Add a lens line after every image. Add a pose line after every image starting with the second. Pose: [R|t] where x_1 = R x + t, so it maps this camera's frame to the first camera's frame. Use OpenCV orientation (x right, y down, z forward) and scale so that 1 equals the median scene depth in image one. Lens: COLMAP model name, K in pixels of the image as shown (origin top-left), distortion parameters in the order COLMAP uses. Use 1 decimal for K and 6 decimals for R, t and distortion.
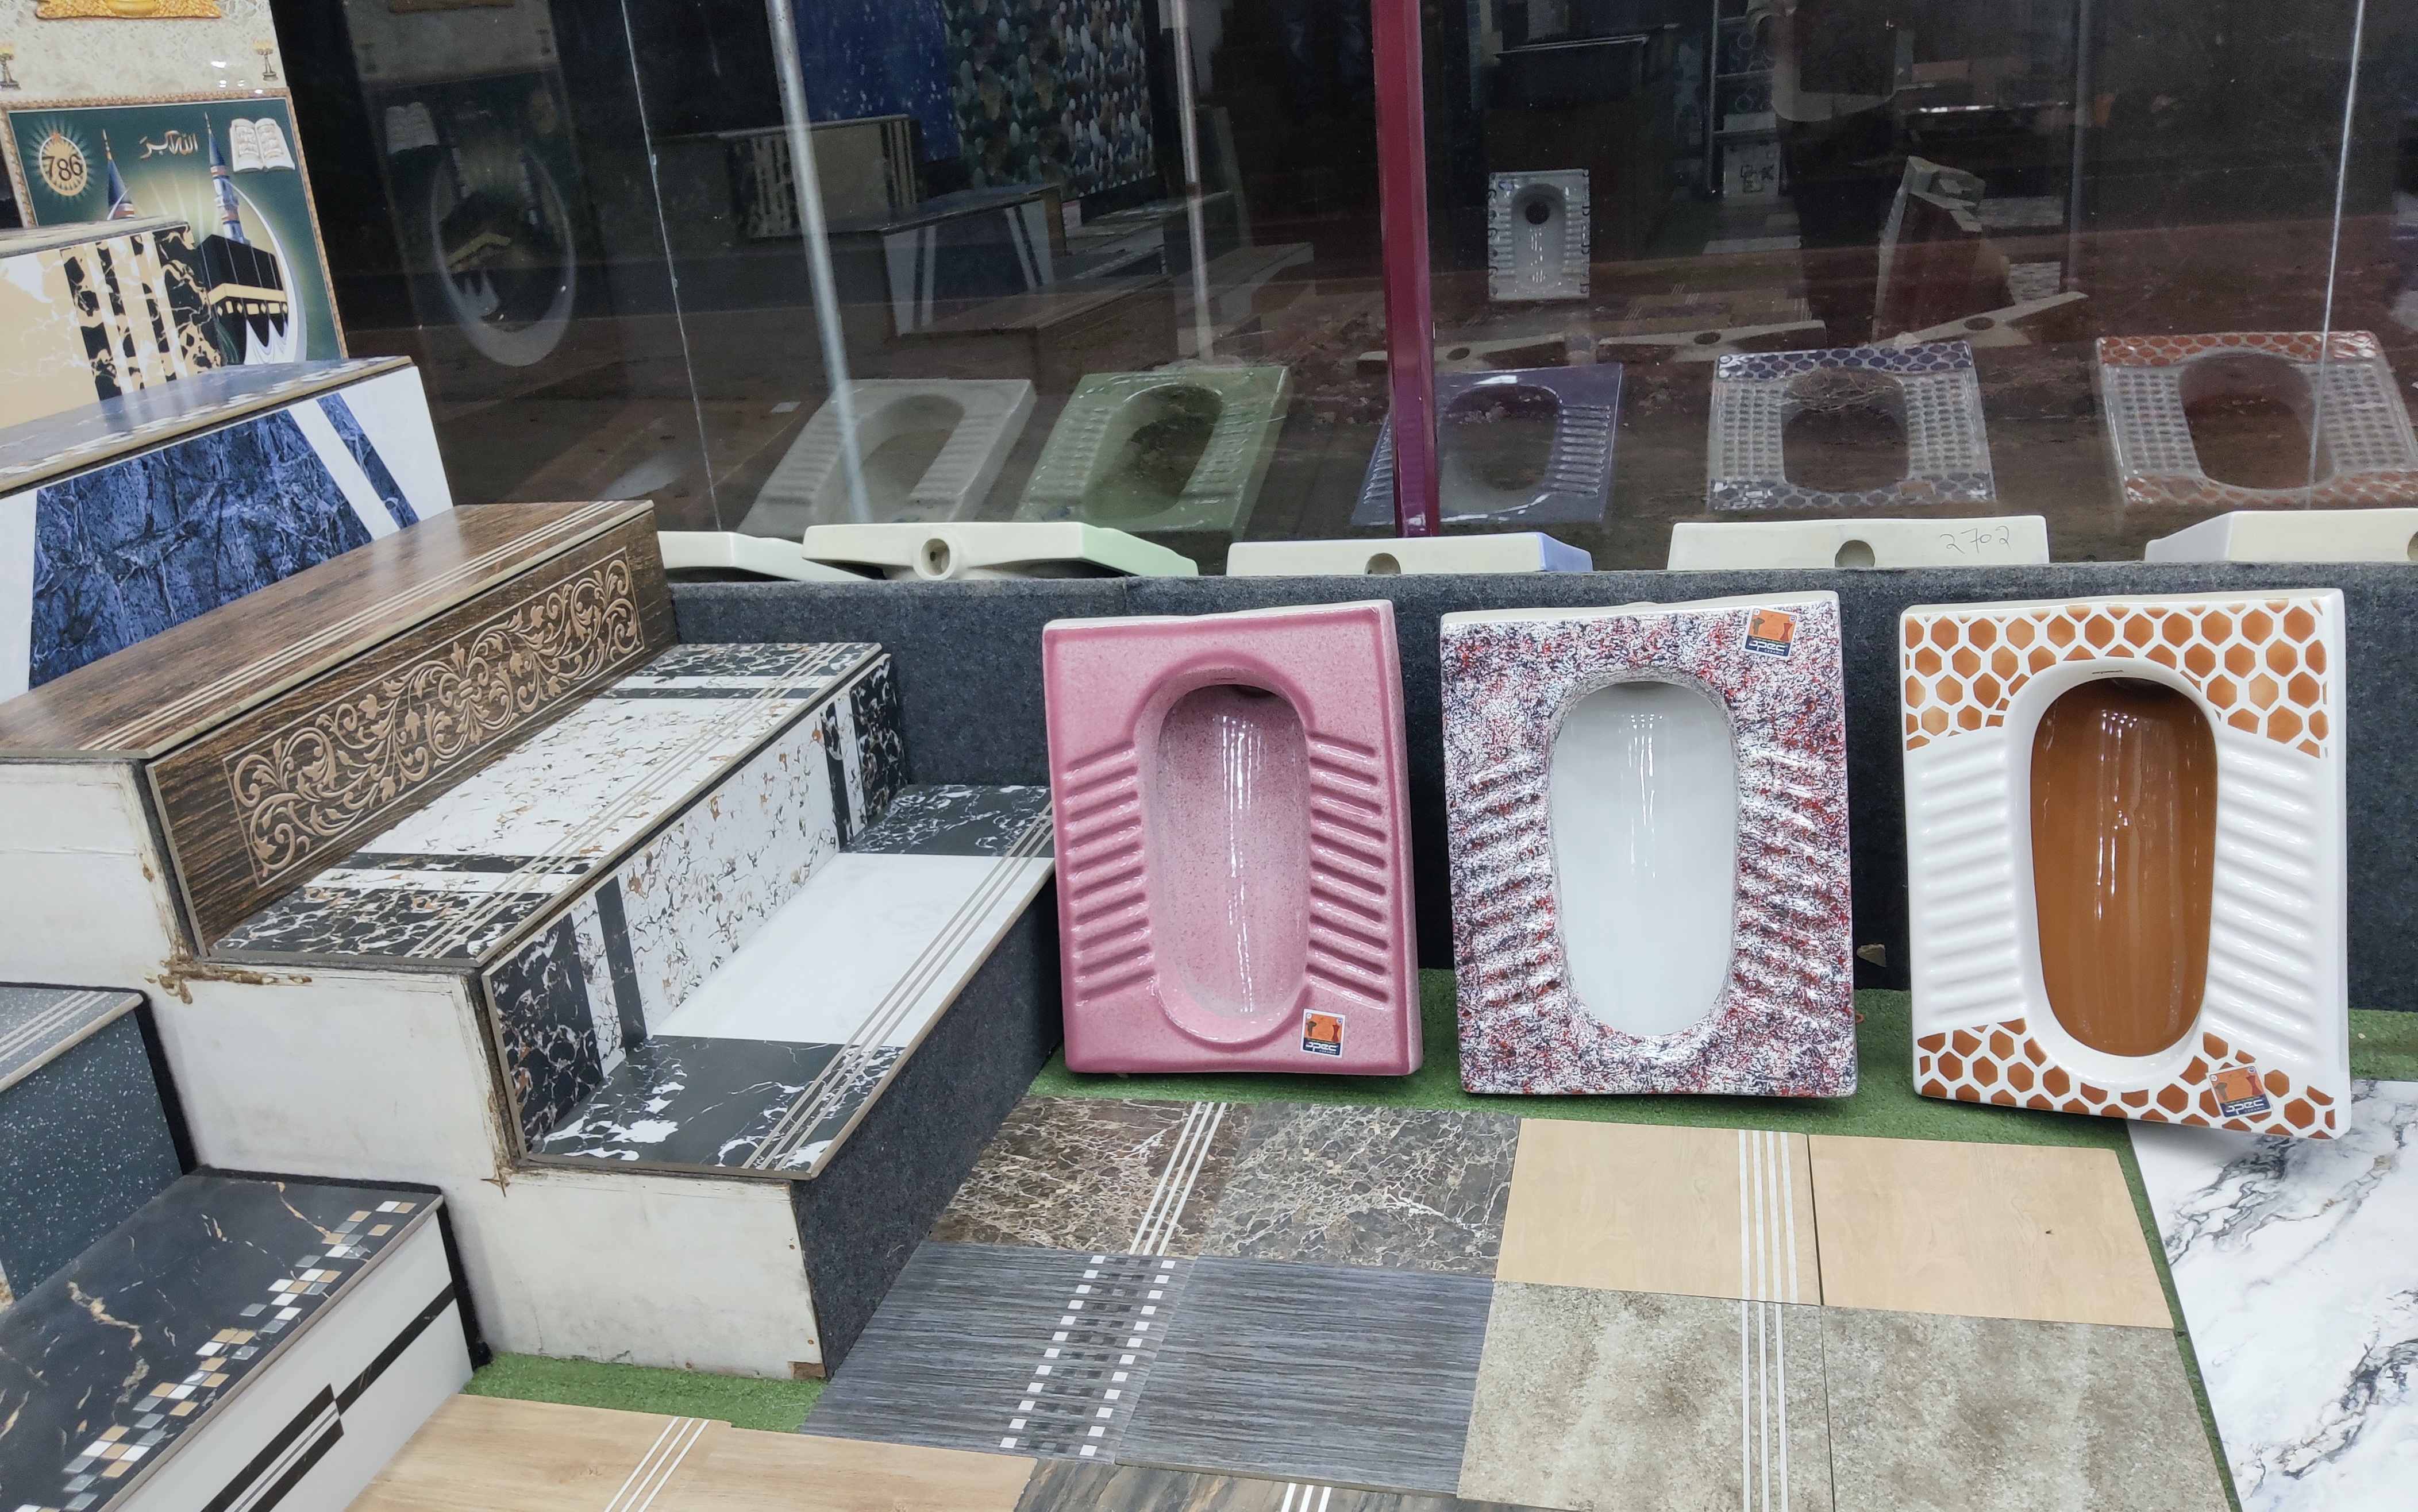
lens RADIAL K [[1972.9, 0, 1153.8], [0, 1972.9, 754.7], [0, 0, 1]] dist [0.092934, -0.256570]
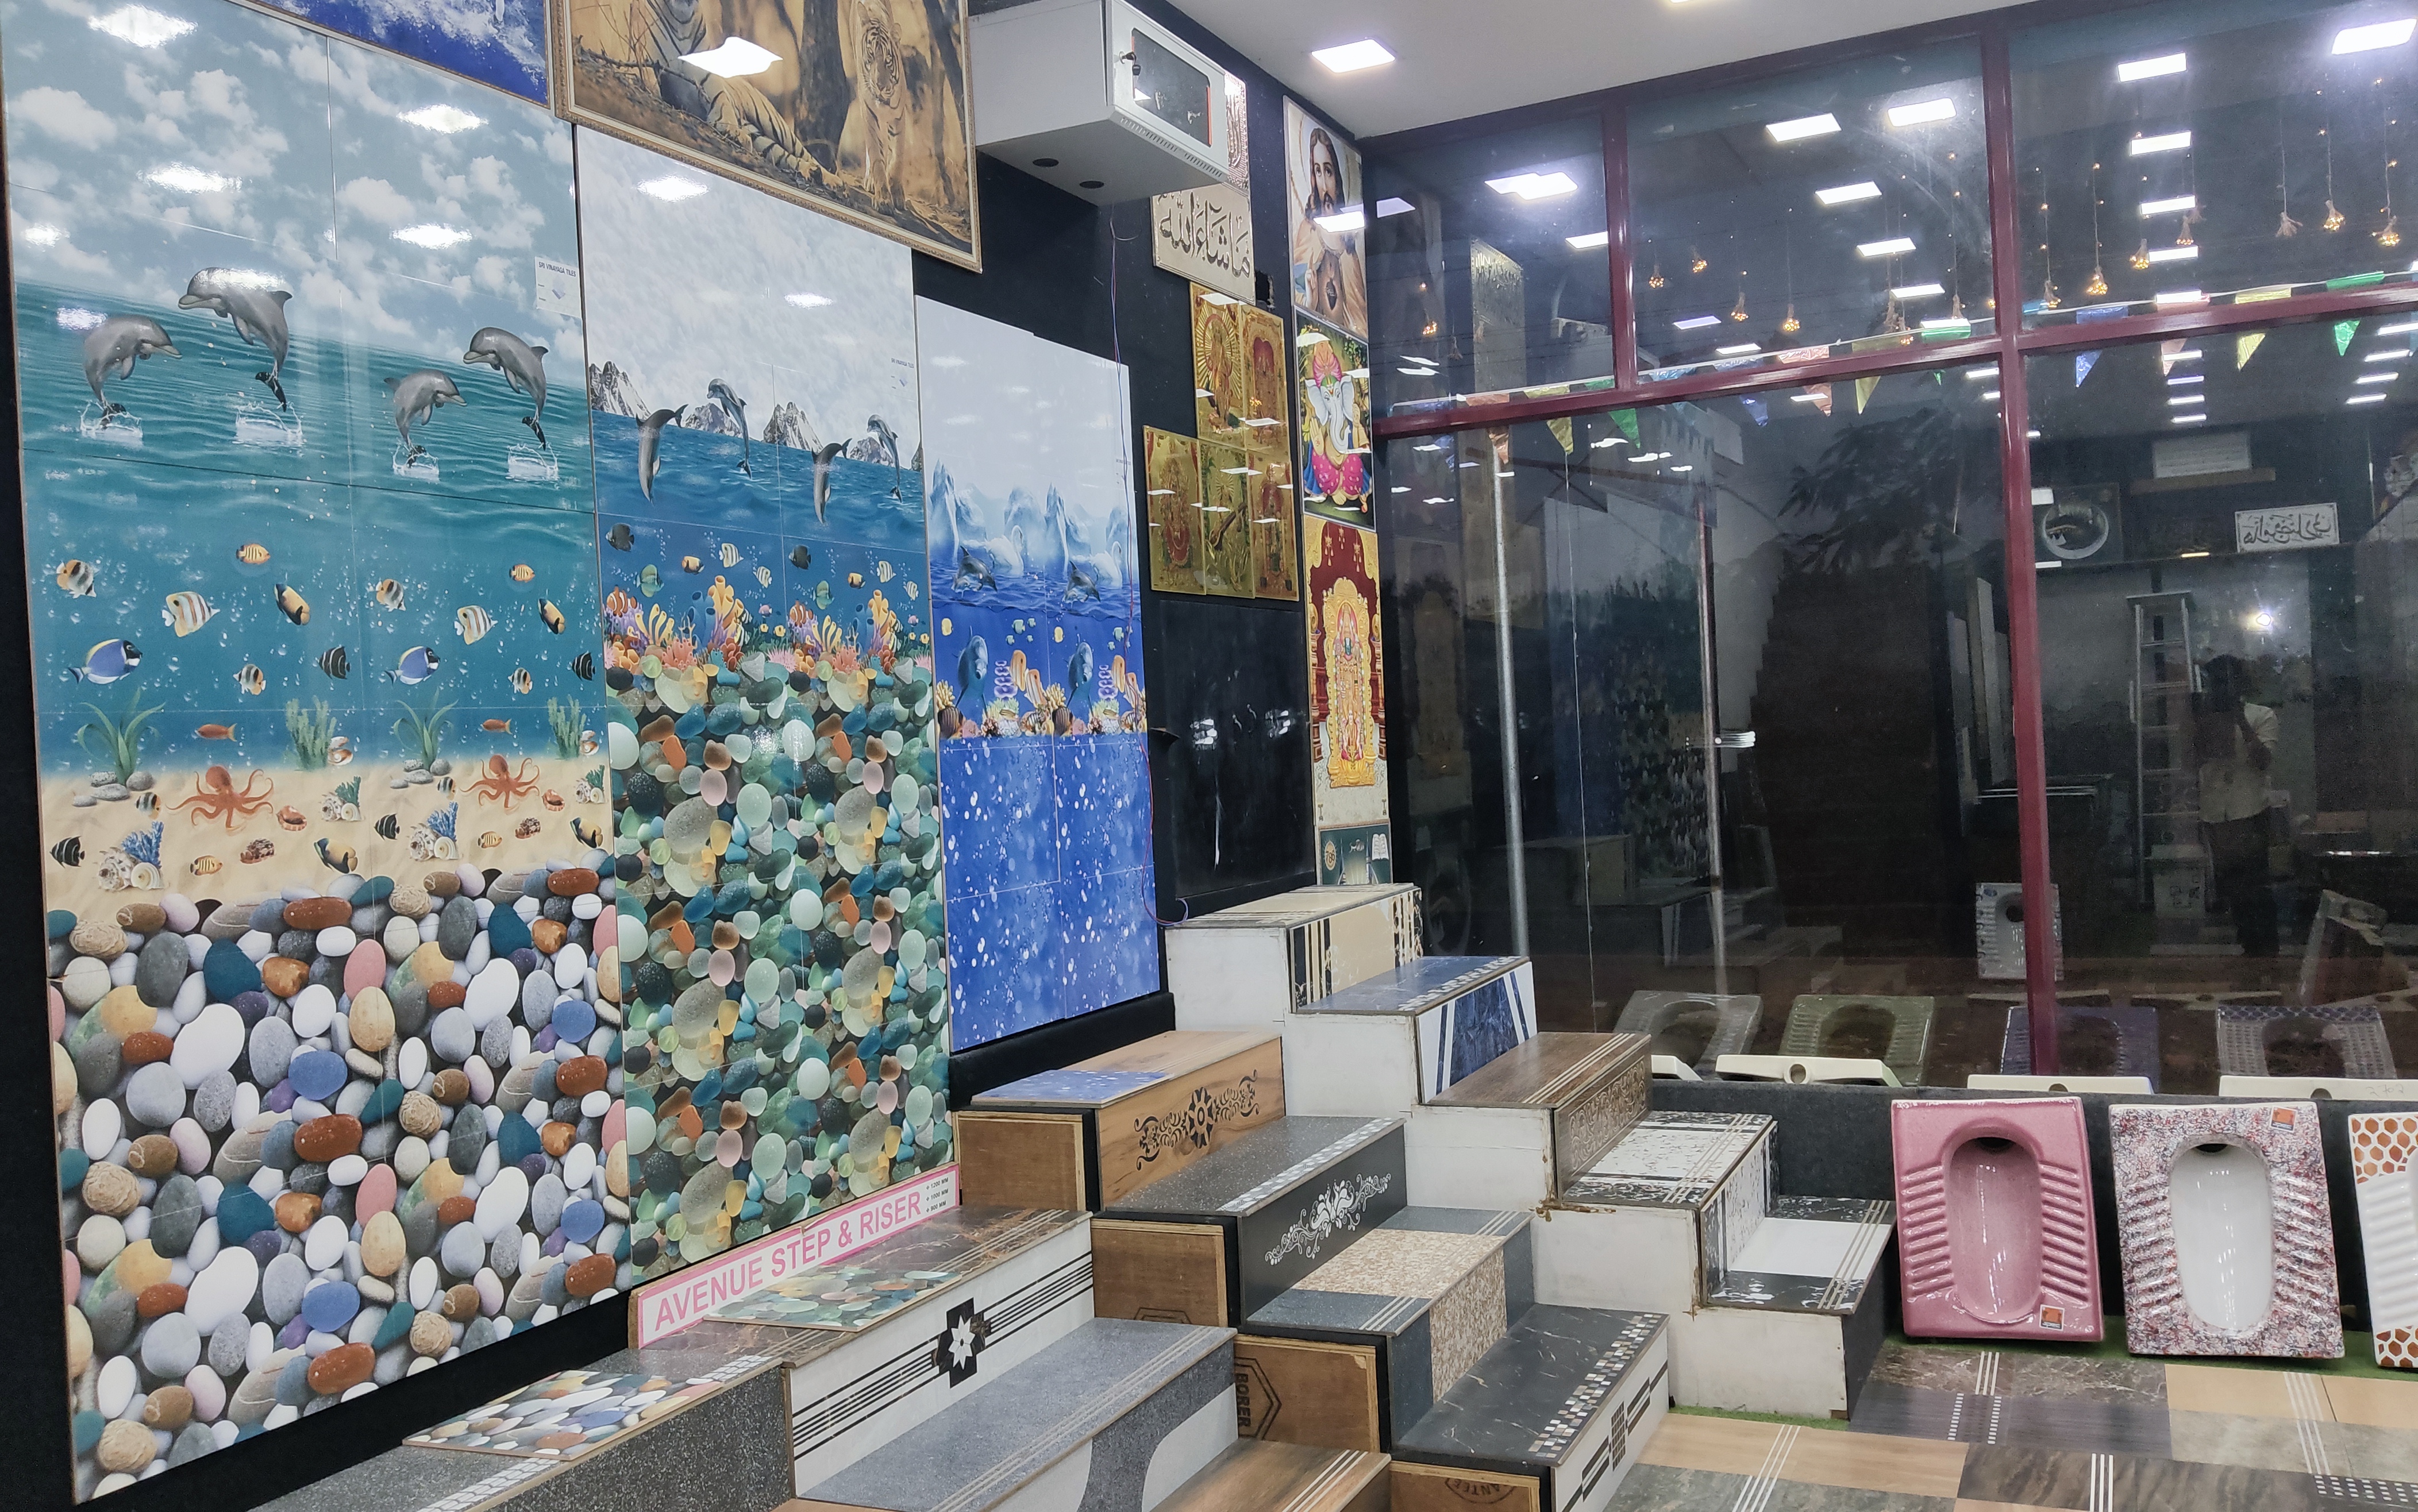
lens RADIAL K [[1906.8, 0, 1209.0], [0, 1906.8, 756.0], [0, 0, 1]] dist [0.035685, -0.081477]
pose [[0.983618, 0.042257, -0.175245, -0.441449], [-0.097089, 0.943280, -0.317486, 0.309556], [0.151889, 0.329299, 0.931929, -1.112772]]
